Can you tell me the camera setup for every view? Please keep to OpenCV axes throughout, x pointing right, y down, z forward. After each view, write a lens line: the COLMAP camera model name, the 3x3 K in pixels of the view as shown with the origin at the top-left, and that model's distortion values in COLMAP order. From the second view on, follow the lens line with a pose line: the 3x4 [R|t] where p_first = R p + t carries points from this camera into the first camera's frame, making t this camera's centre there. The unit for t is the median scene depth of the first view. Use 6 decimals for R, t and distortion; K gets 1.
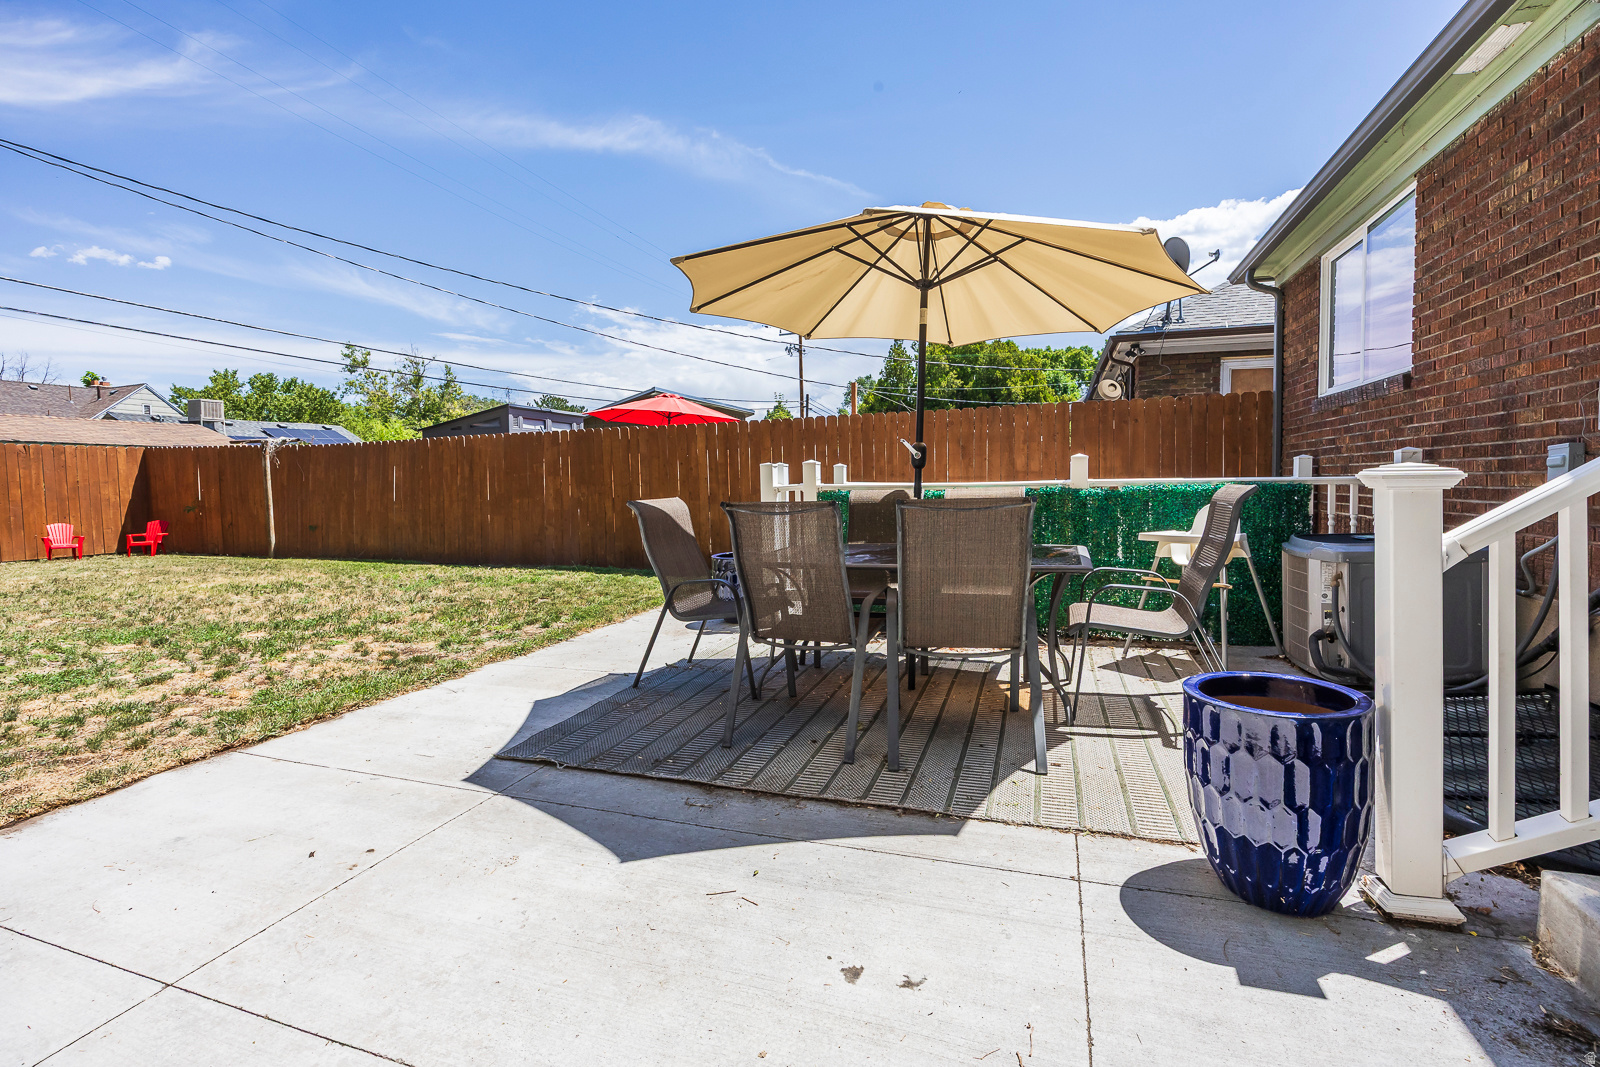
lens RADIAL K [[711.3, 0, 792.6], [0, 711.3, 508.8], [0, 0, 1]] dist [-0.001454, -0.000433]
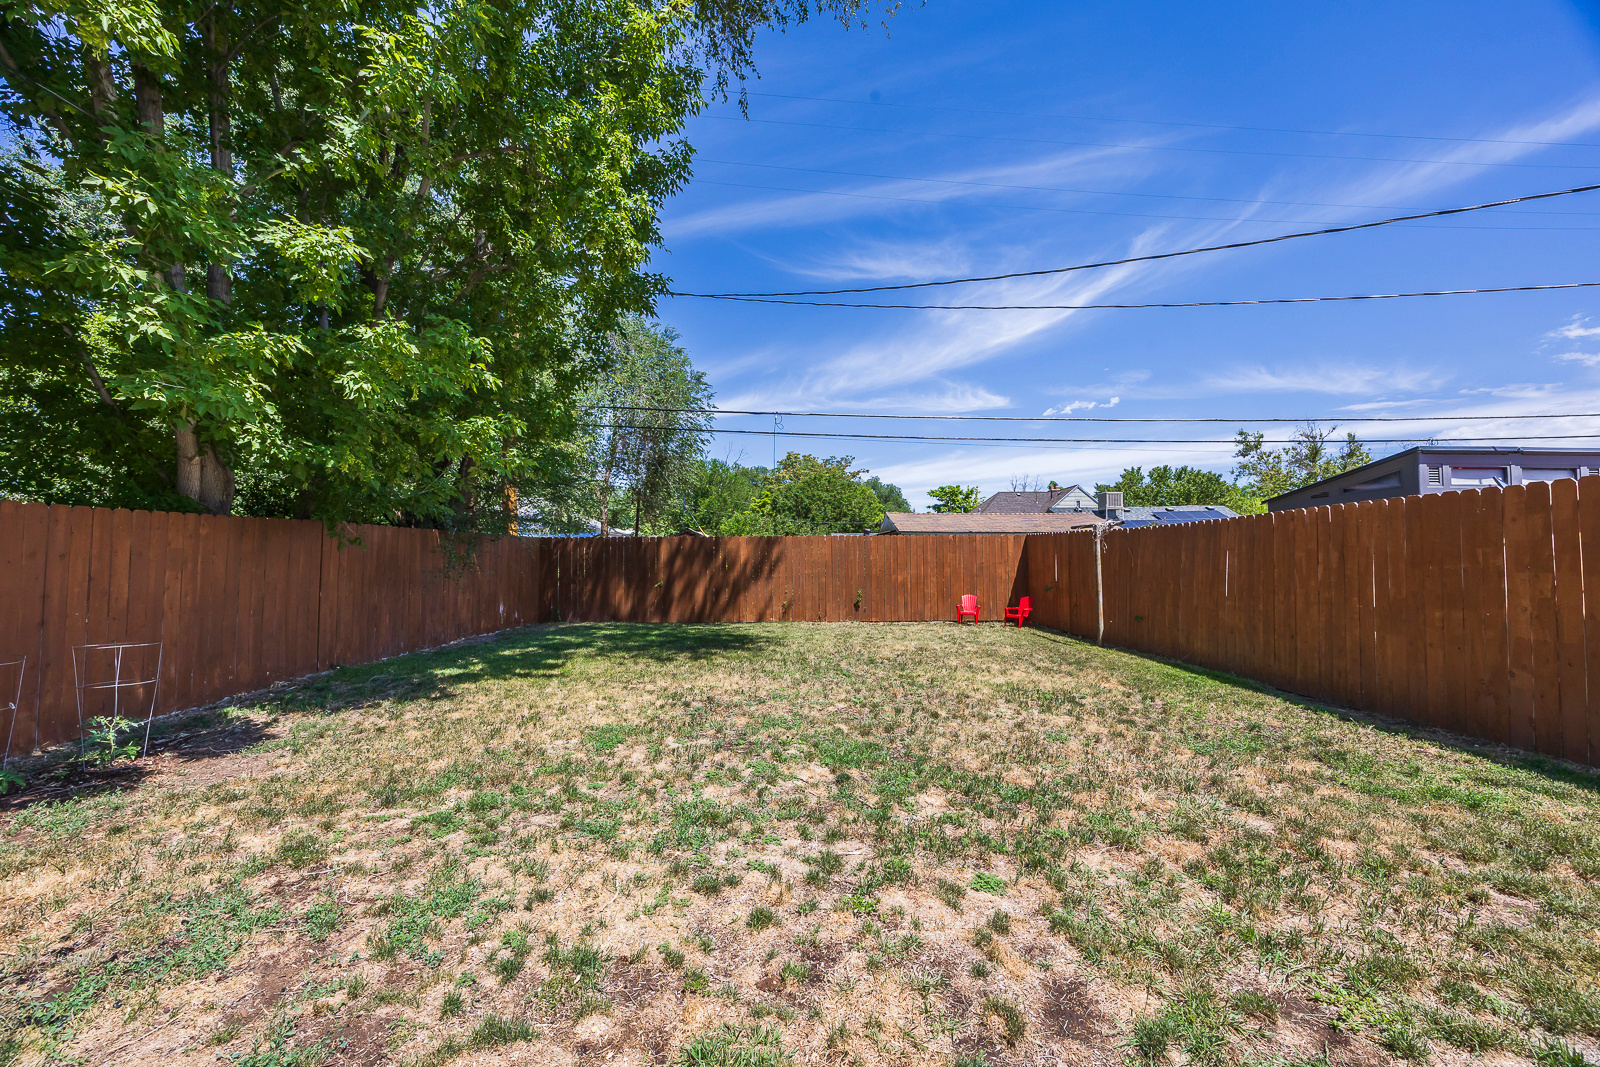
lens RADIAL K [[611.7, 0, 798.3], [0, 611.7, 537.1], [0, 0, 1]] dist [-0.003648, -0.000012]
pose [[0.371620, -0.024156, -0.928071, -0.099374], [-0.039180, 0.998363, -0.041674, -0.025071], [0.927558, 0.051849, 0.370065, 0.275625]]
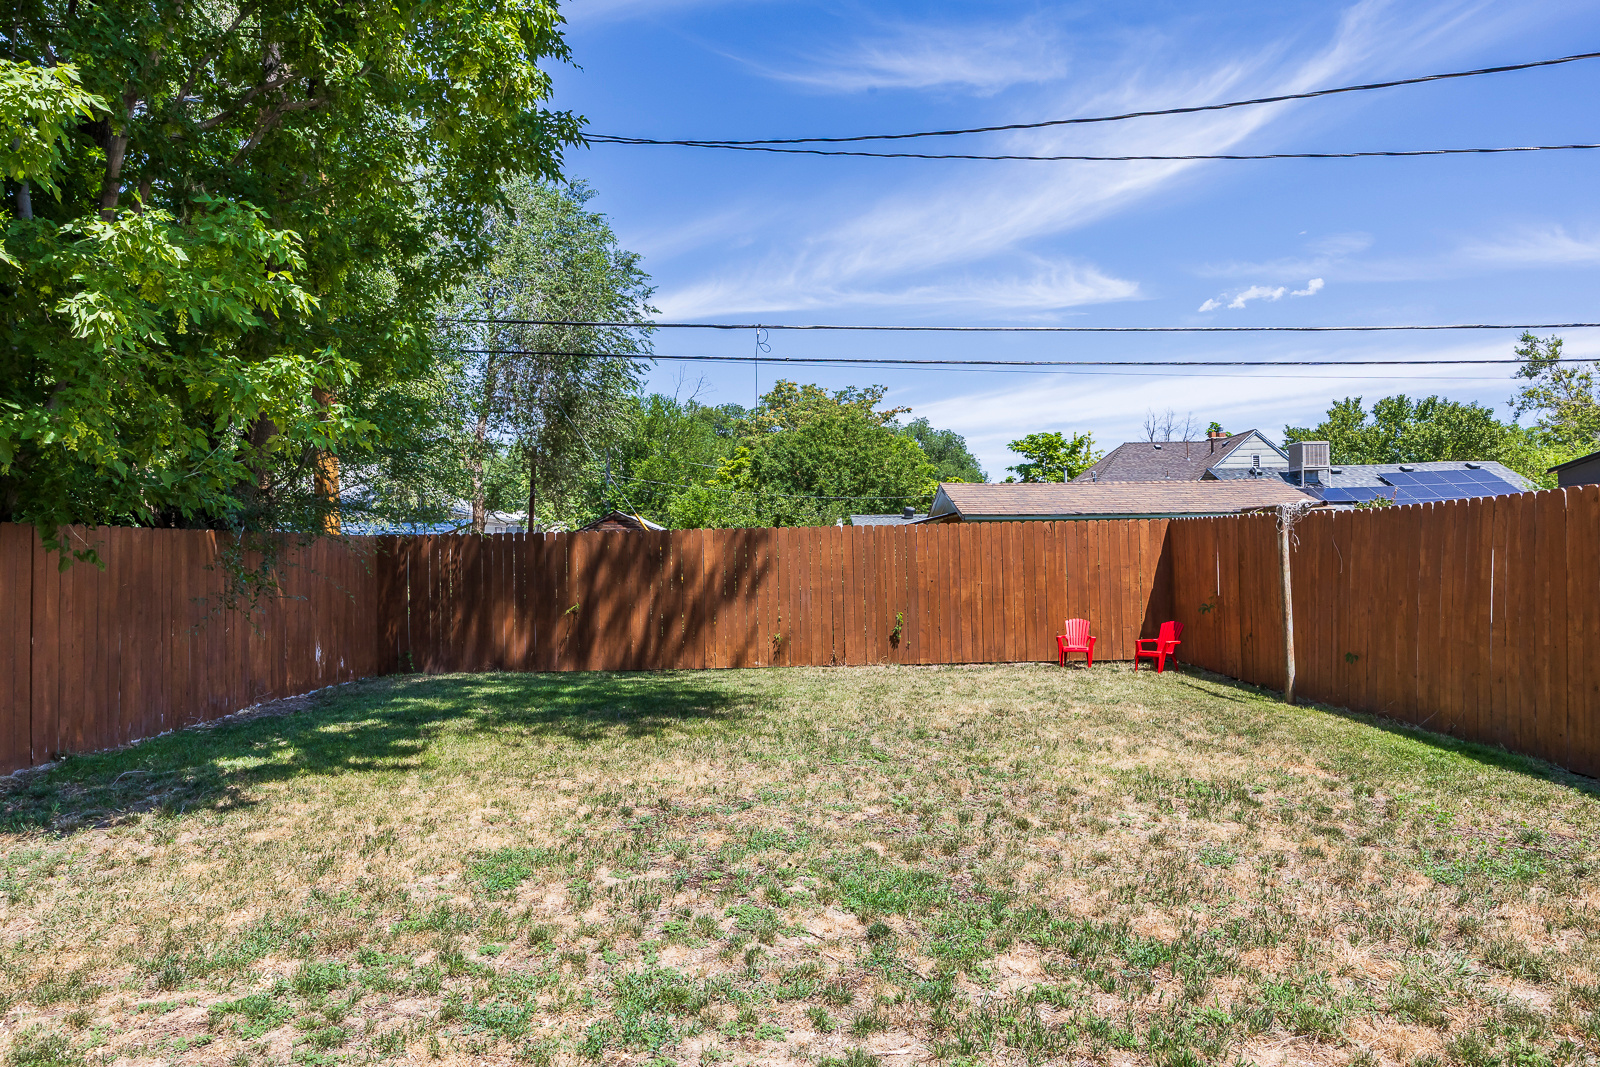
lens RADIAL K [[1007.3, 0, 794.4], [0, 1007.3, 538.3], [0, 0, 1]] dist [-0.001613, -0.003231]
pose [[0.369611, -0.013190, -0.929093, -0.088903], [-0.024054, 0.999428, -0.023757, -0.034611], [0.928875, 0.031130, 0.369082, 0.269077]]
